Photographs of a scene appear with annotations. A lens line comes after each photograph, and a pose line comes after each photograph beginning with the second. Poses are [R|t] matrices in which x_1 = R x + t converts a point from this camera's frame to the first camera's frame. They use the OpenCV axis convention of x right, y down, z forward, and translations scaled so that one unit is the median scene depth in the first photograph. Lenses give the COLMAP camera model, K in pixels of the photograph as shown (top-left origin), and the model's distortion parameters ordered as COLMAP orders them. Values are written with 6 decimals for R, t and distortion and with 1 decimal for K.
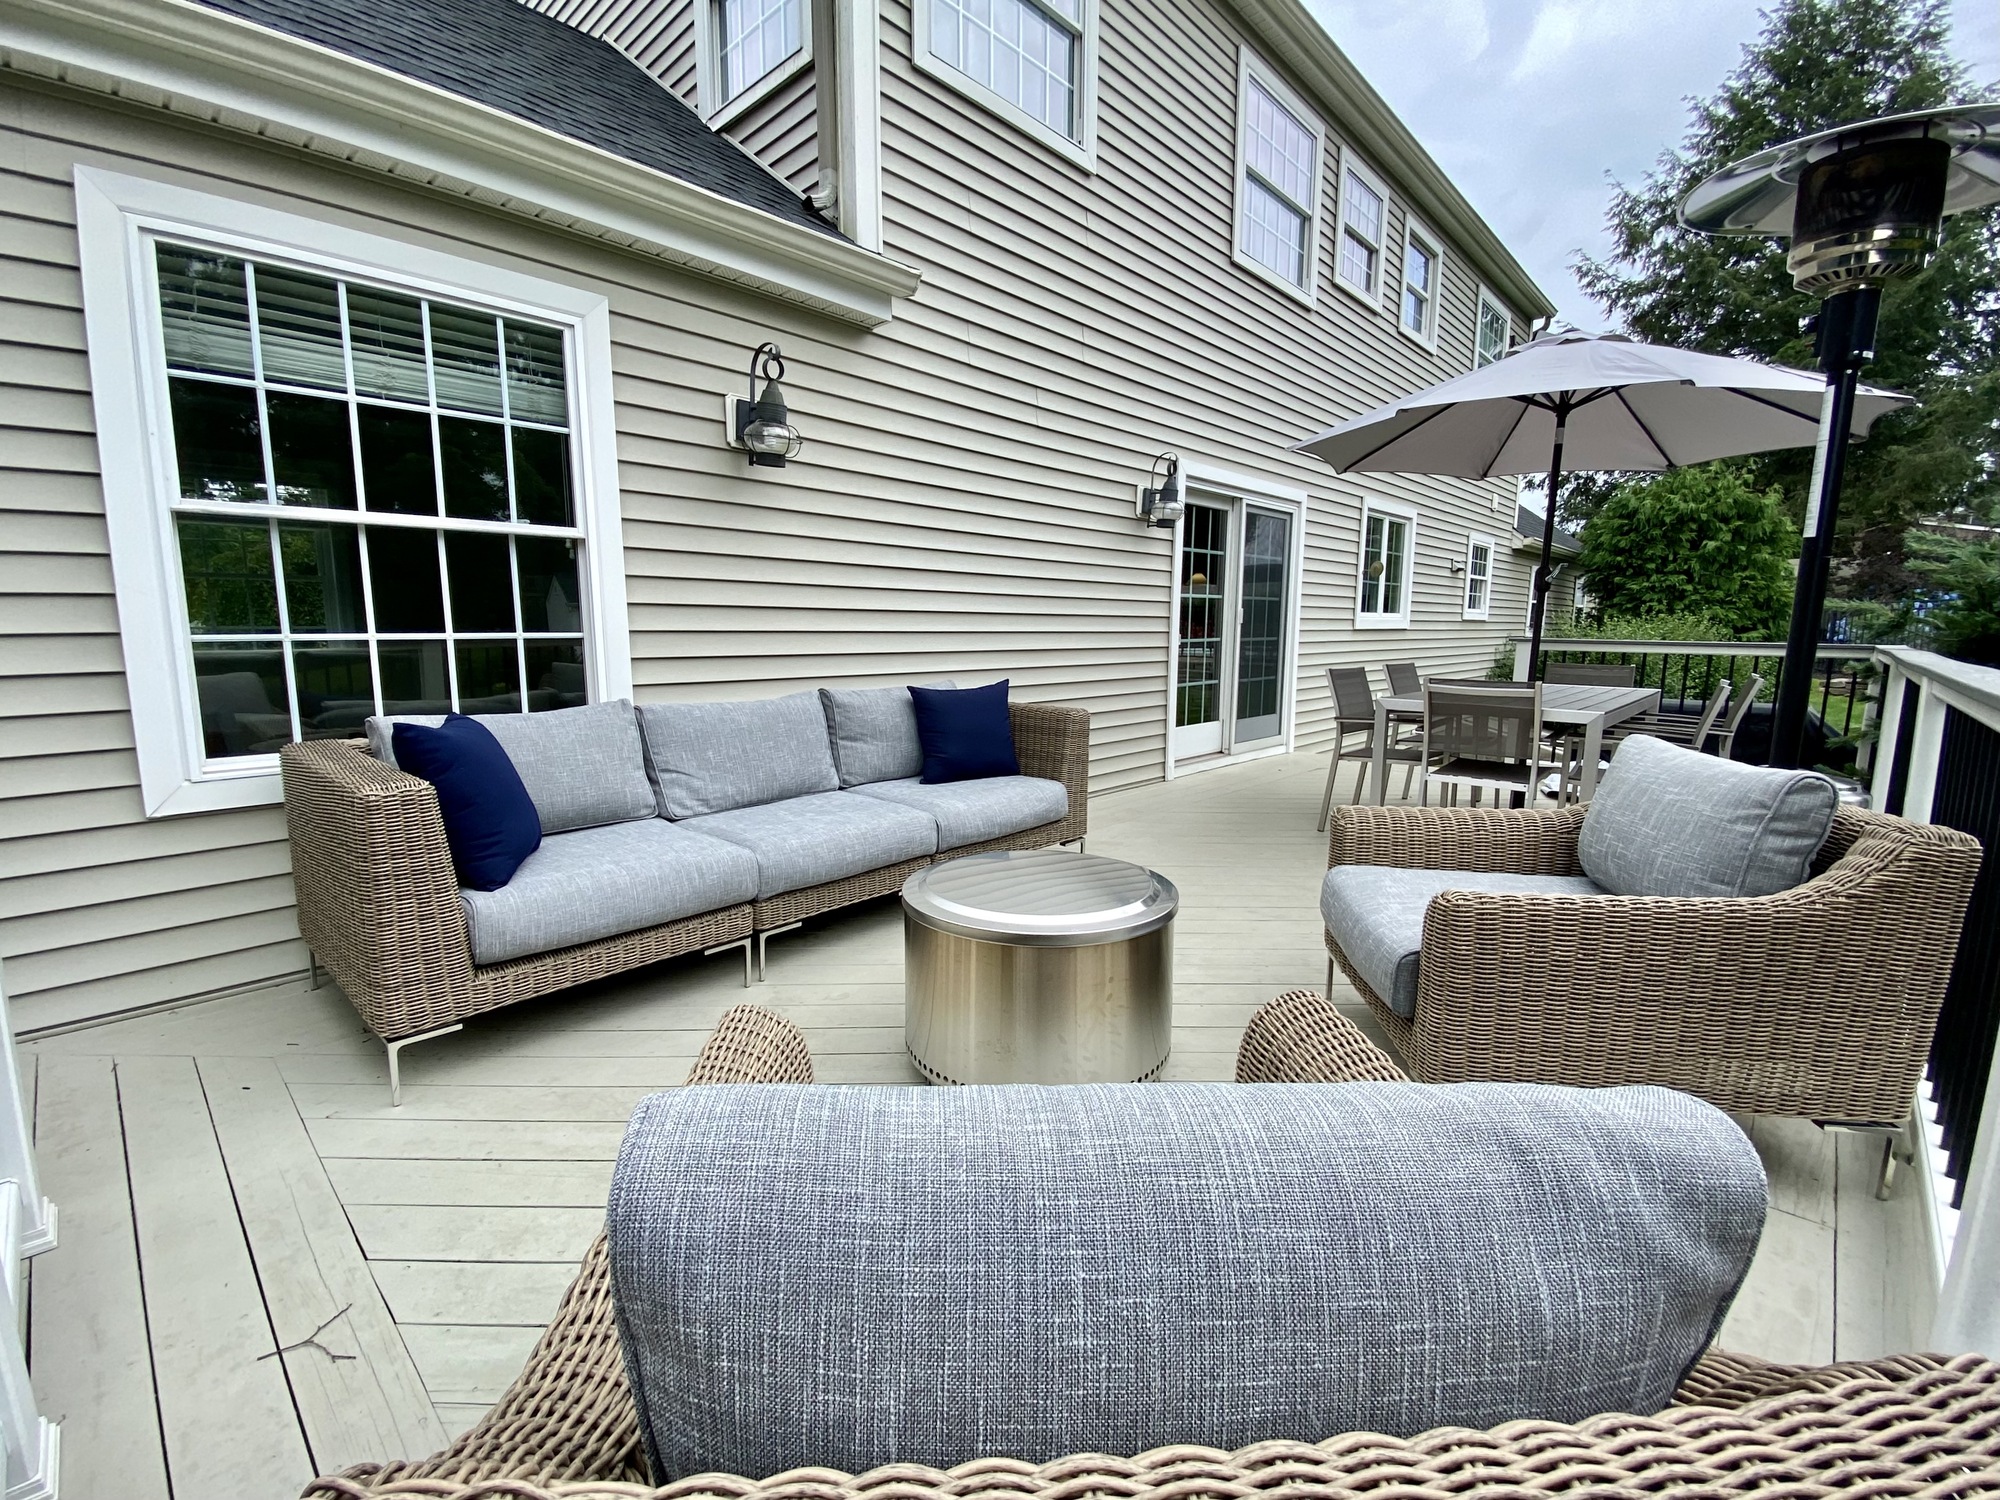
lens RADIAL K [[838.2, 0, 1000.0], [0, 838.2, 750.0], [0, 0, 1]] dist [0.016014, -0.017596]
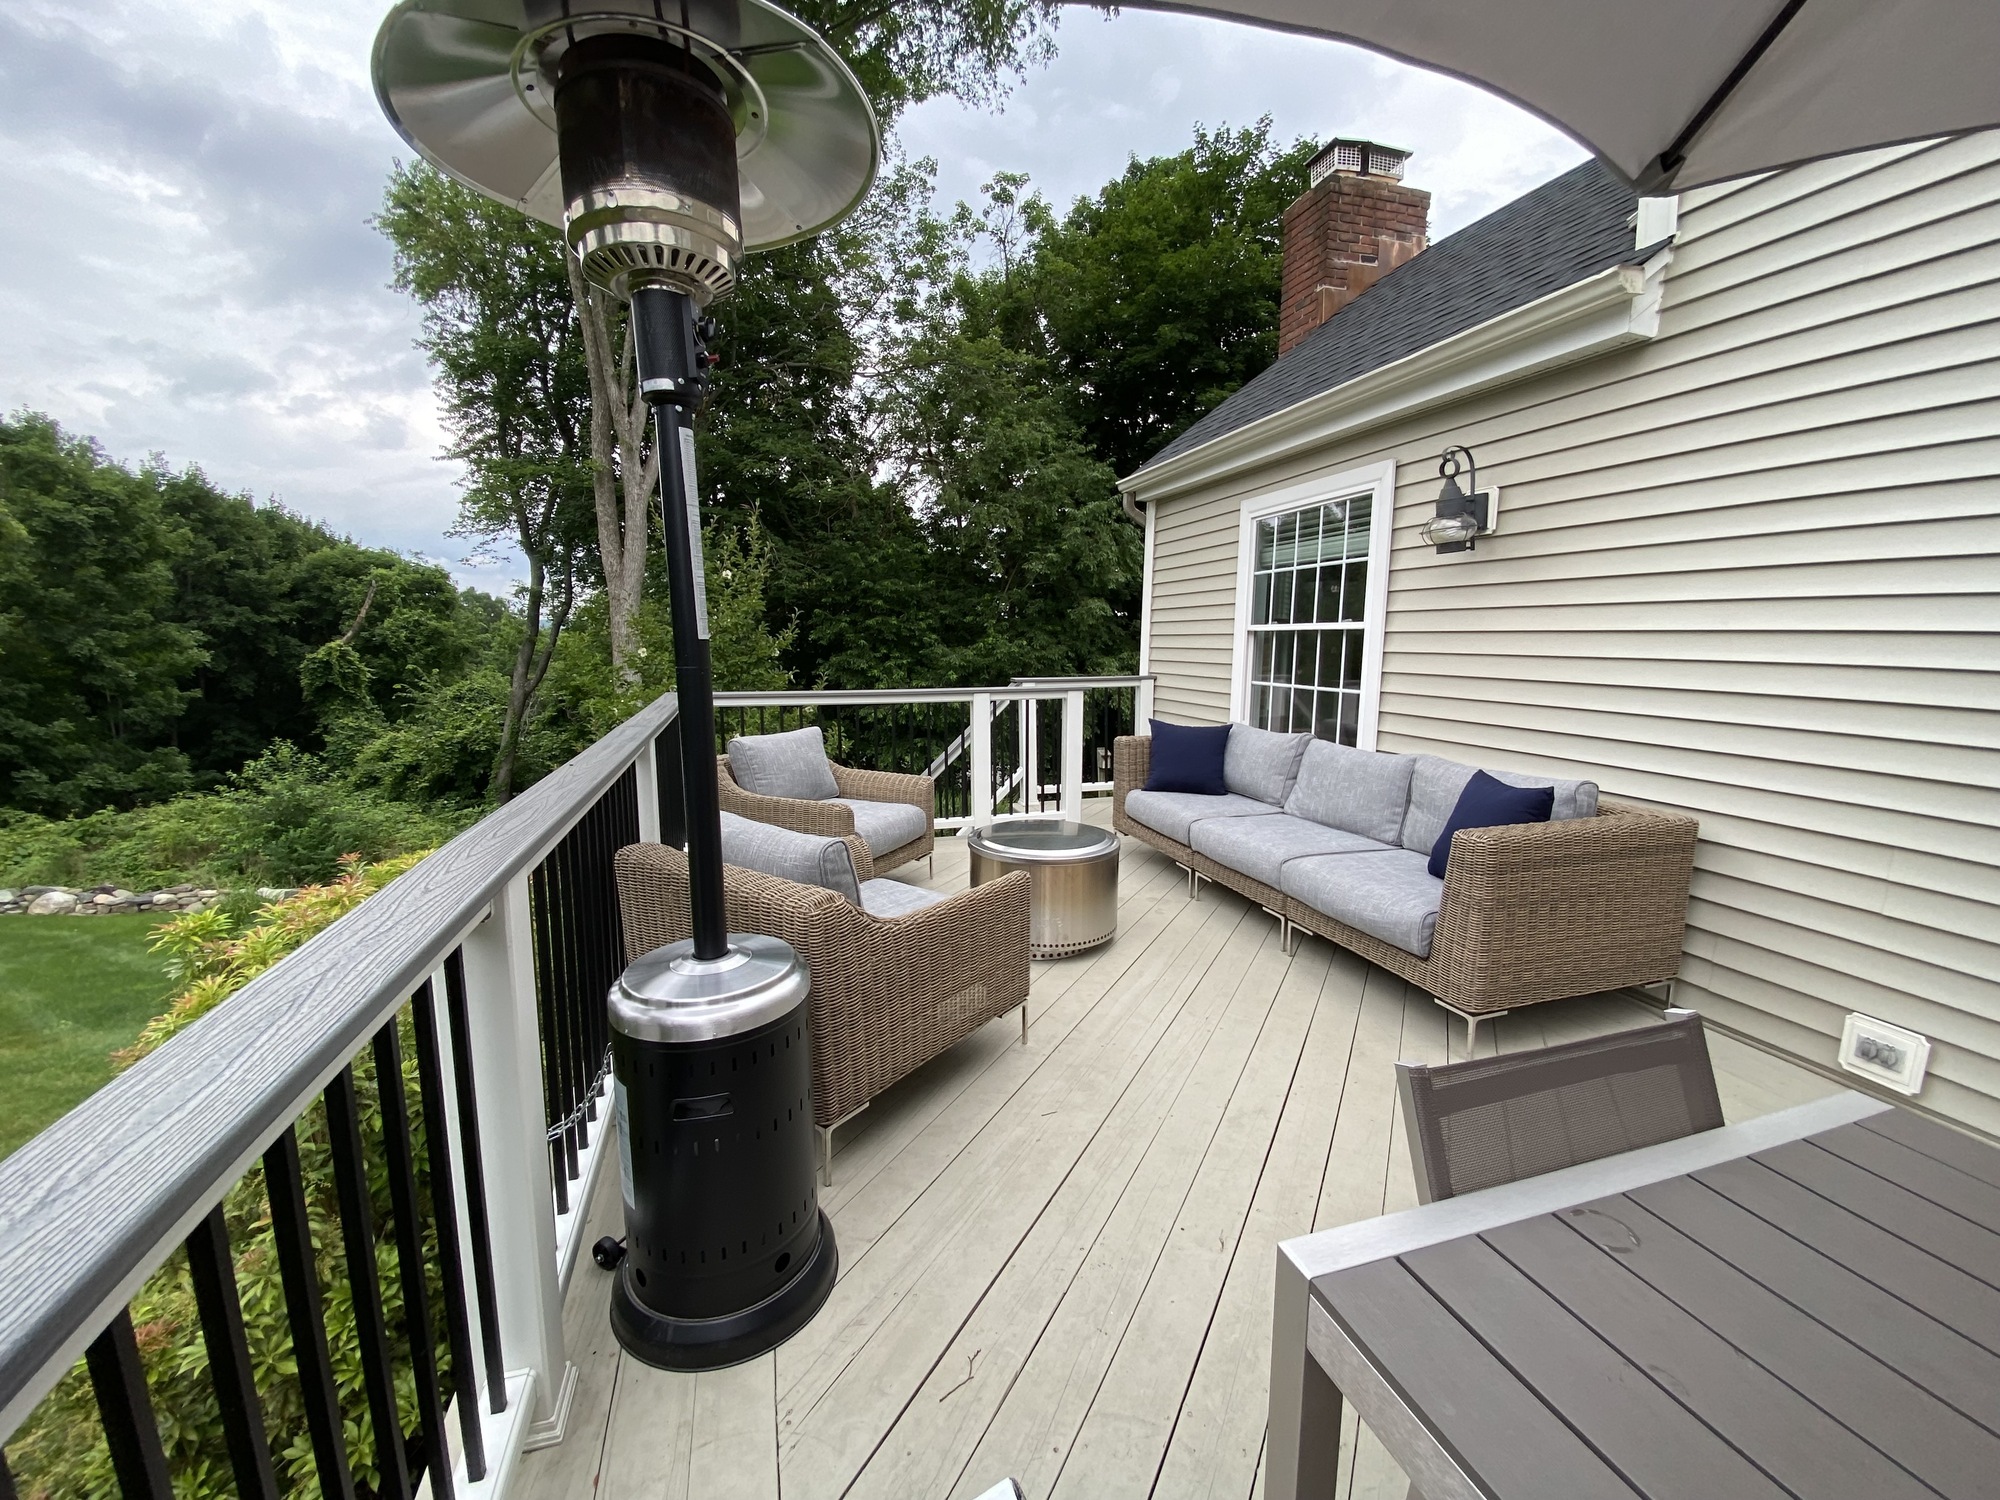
lens RADIAL K [[851.8, 0, 1000.0], [0, 851.8, 750.0], [0, 0, 1]] dist [0.031086, -0.028057]
pose [[-0.506341, 0.094511, -0.857139, 1.130627], [-0.153880, 0.968120, 0.197650, -0.242126], [0.848493, 0.231975, -0.475655, 1.214230]]
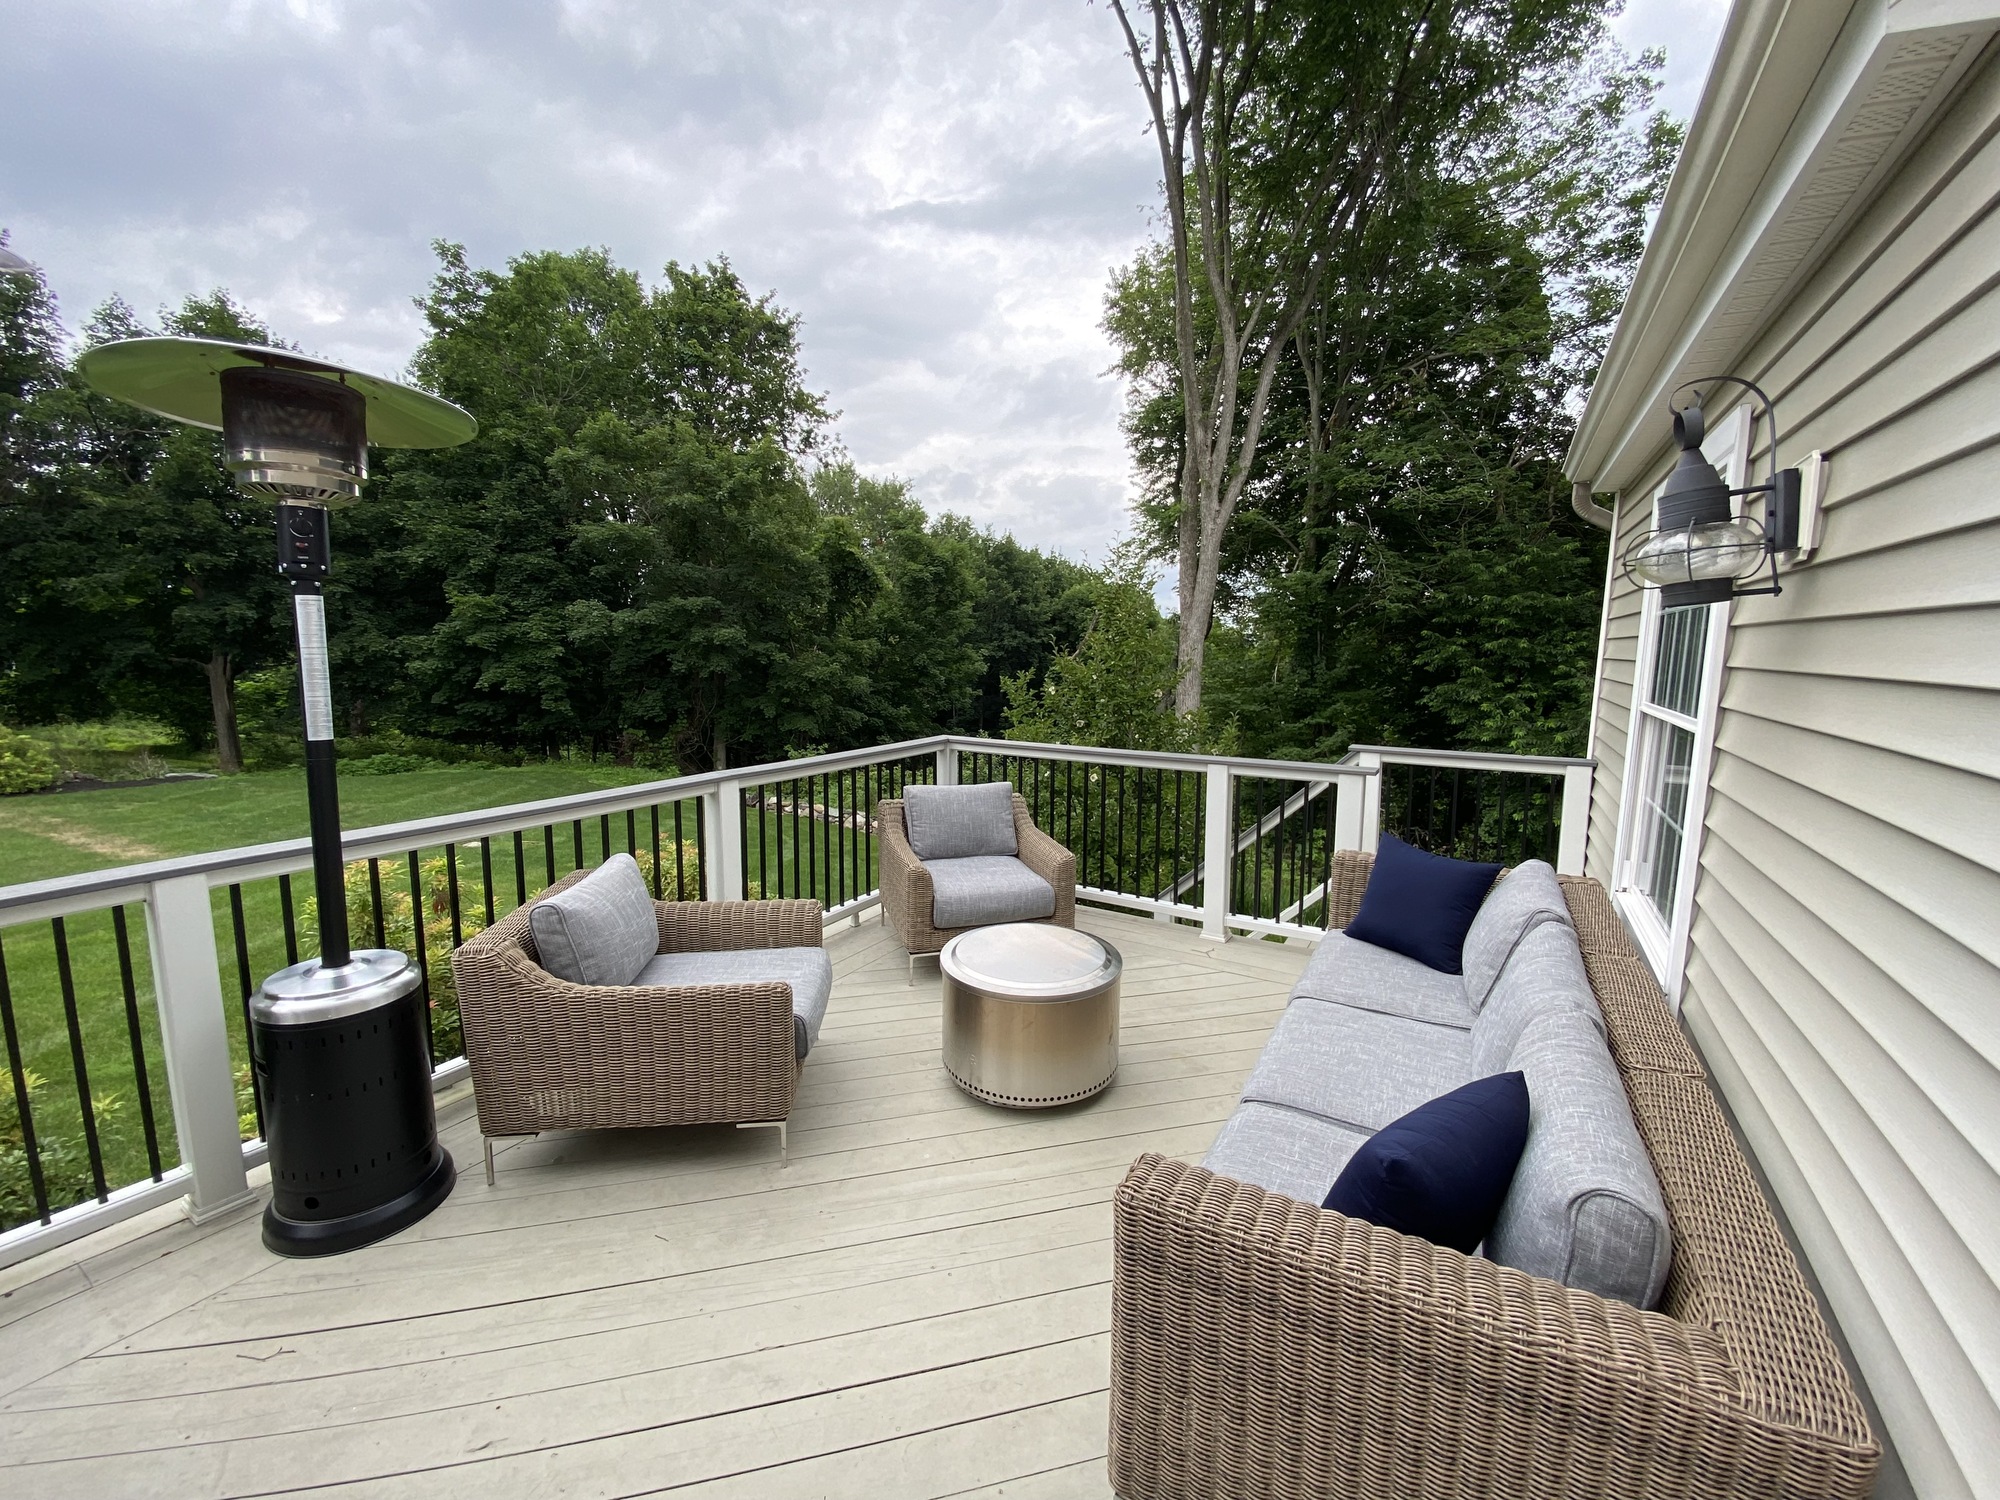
lens RADIAL K [[838.2, 0, 1000.0], [0, 838.2, 750.0], [0, 0, 1]] dist [0.016014, -0.017596]
pose [[-0.981968, 0.000954, -0.189045, 0.282849], [-0.053807, 0.957217, 0.284326, -0.415069], [0.181228, 0.289370, -0.939905, 1.595343]]
